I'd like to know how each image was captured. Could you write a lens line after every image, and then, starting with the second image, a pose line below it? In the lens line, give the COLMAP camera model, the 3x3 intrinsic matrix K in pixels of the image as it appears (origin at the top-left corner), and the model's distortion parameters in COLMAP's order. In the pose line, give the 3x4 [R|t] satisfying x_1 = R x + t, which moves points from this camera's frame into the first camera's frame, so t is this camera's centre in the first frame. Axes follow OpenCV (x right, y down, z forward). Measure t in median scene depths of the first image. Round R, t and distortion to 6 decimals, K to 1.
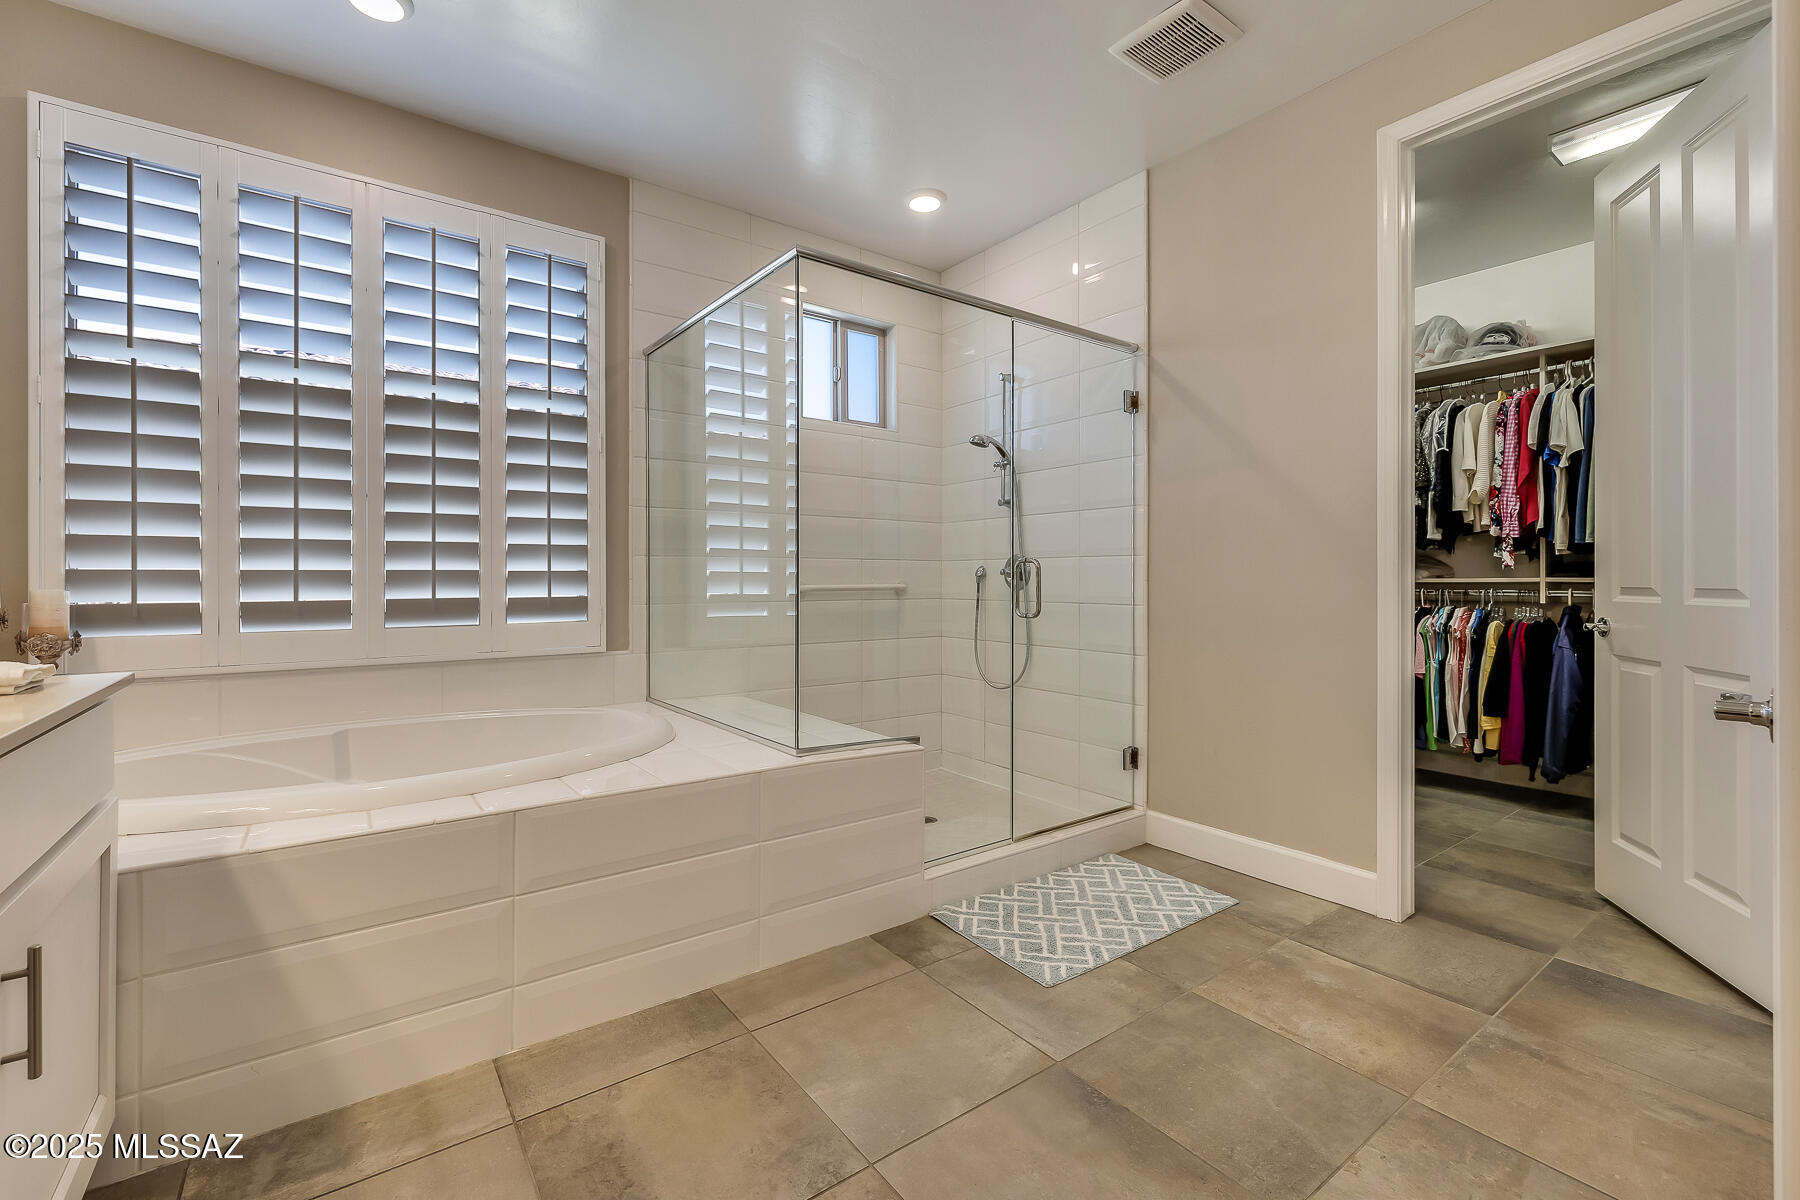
lens RADIAL K [[764.4, 0, 888.9], [0, 764.4, 578.3], [0, 0, 1]] dist [-0.001919, 0.000617]
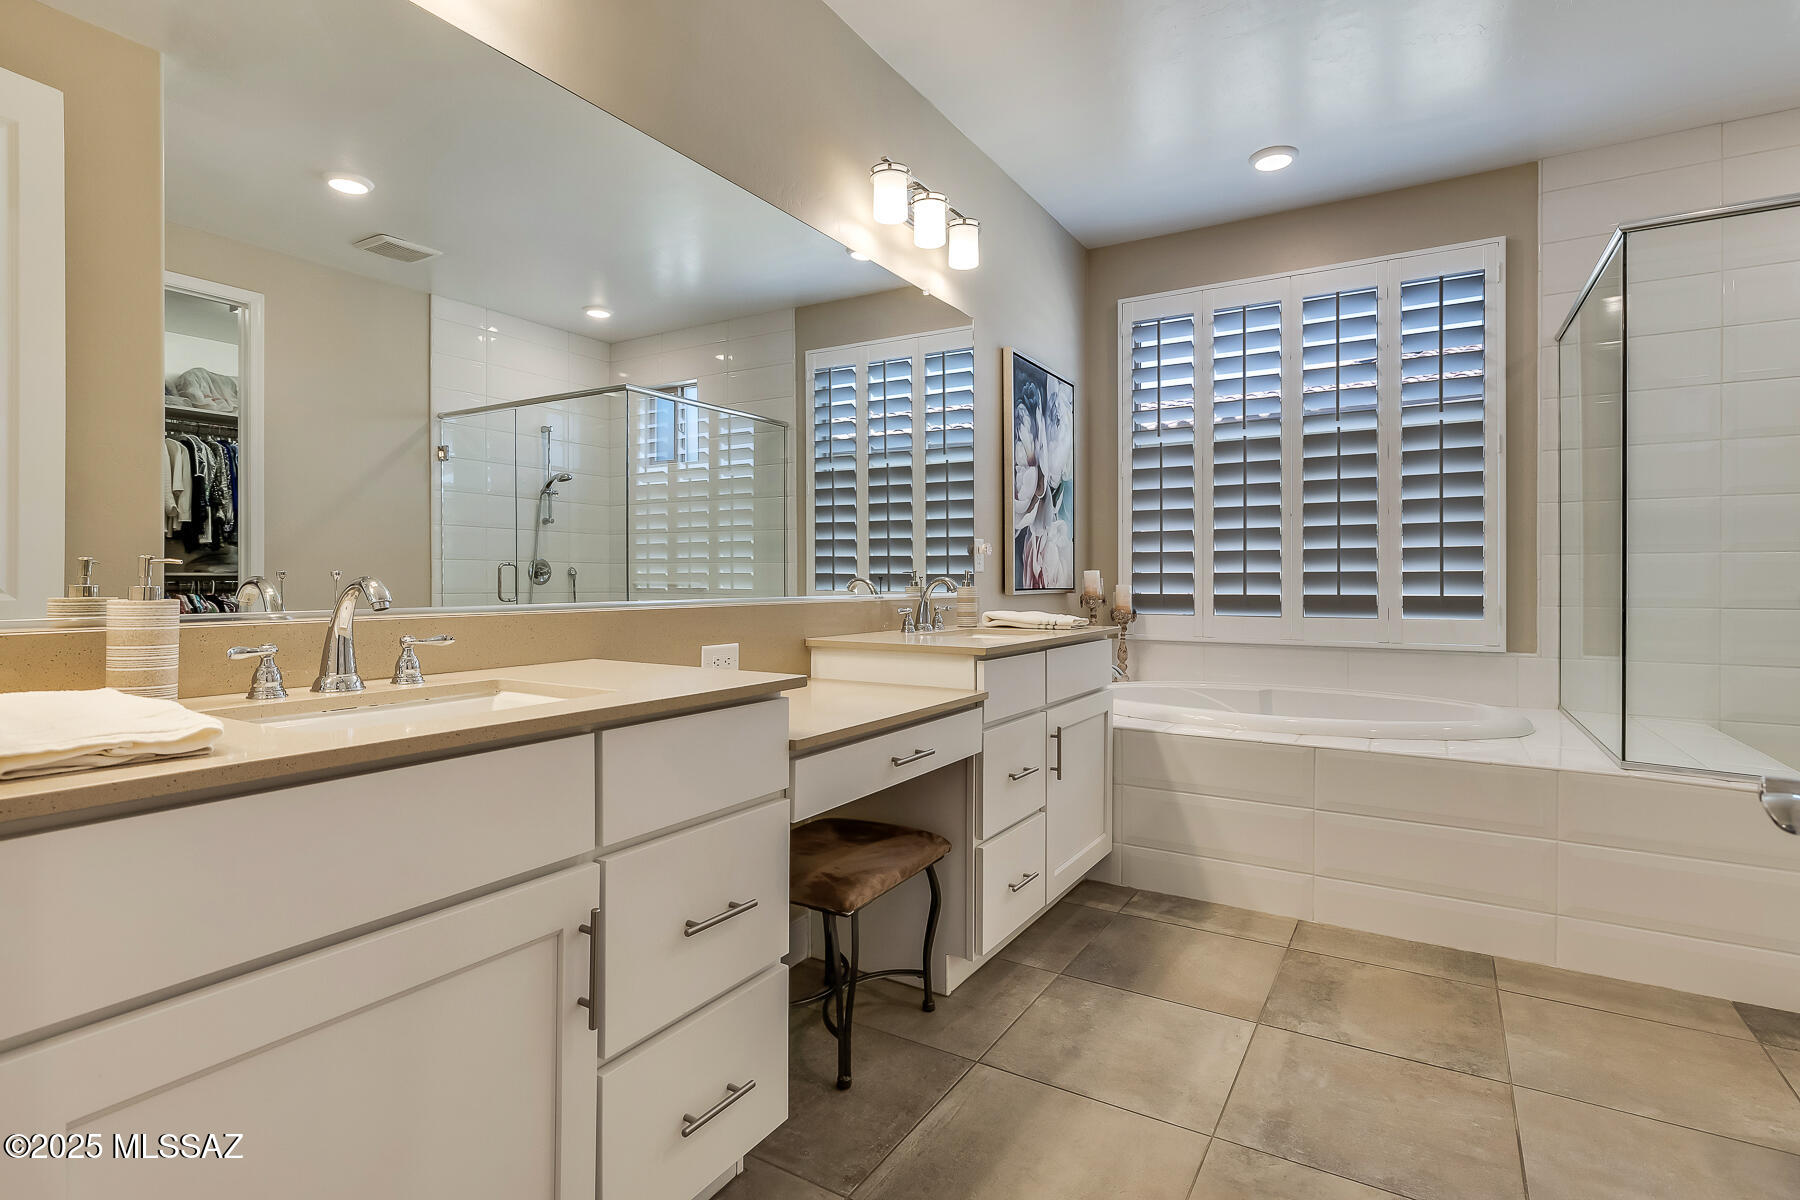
lens RADIAL K [[892.8, 0, 904.3], [0, 892.8, 574.6], [0, 0, 1]] dist [0.001542, 0.001320]
pose [[0.388343, -0.003098, -0.921510, 0.594299], [-0.001078, 0.999992, -0.003816, -0.000272], [0.921514, 0.002475, 0.388337, -0.258956]]
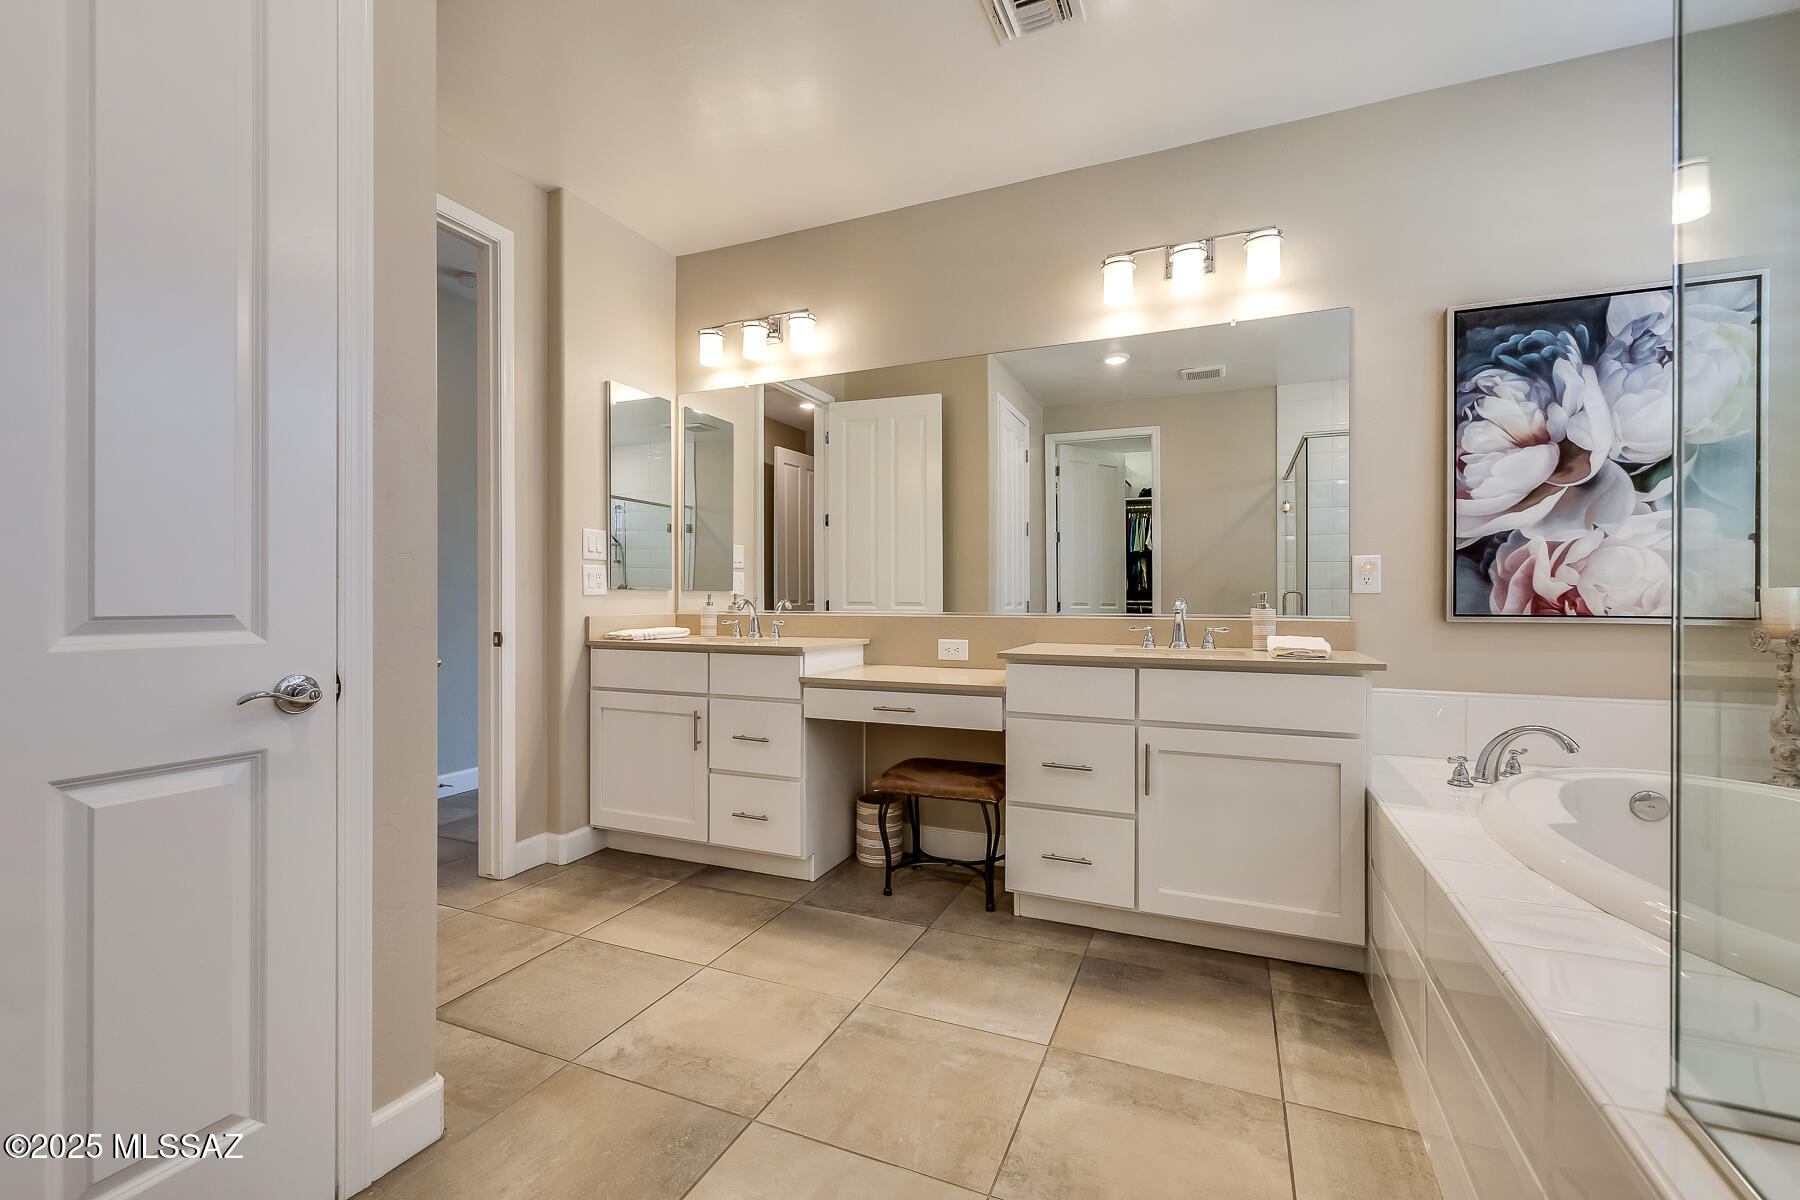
lens RADIAL K [[764.4, 0, 895.4], [0, 764.4, 600.2], [0, 0, 1]] dist [-0.001919, 0.000617]
pose [[-0.866407, -0.002607, -0.499332, 0.389918], [-0.002425, 0.999997, -0.001014, 0.001844], [0.499332, 0.000332, -0.866410, 1.217863]]
